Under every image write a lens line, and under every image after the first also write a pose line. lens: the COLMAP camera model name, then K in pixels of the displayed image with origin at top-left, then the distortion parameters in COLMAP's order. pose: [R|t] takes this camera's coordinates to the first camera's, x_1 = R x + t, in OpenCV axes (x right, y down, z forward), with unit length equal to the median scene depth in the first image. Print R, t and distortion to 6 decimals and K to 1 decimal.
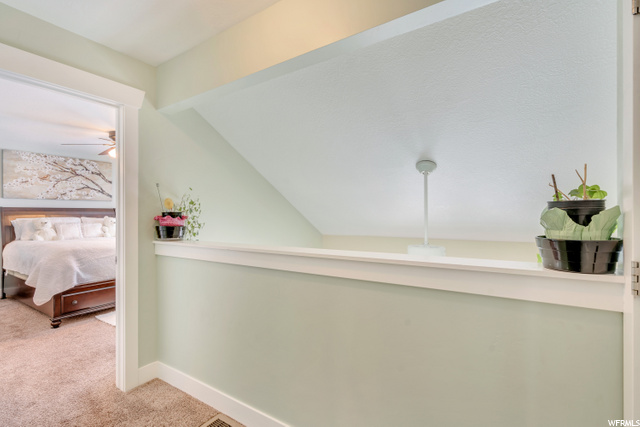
lens RADIAL K [[294.7, 0, 319.6], [0, 294.7, 212.6], [0, 0, 1]] dist [-0.000199, 0.000540]
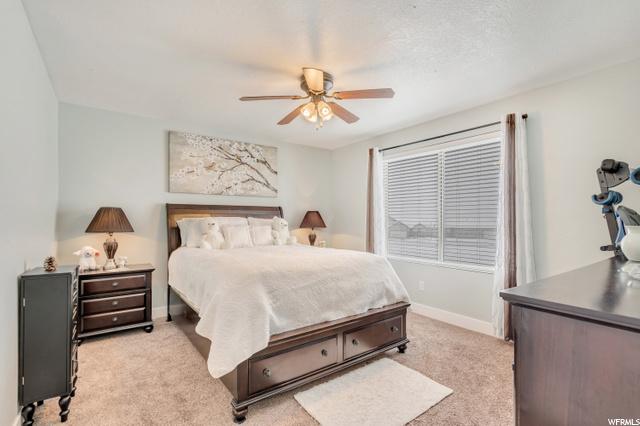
lens RADIAL K [[294.7, 0, 320.1], [0, 294.7, 215.3], [0, 0, 1]] dist [-0.000199, 0.000540]
pose [[0.937872, 0.002483, -0.346974, -0.386177], [-0.004469, 0.999978, -0.004923, 0.013511], [0.346954, 0.006168, 0.937862, 0.366888]]
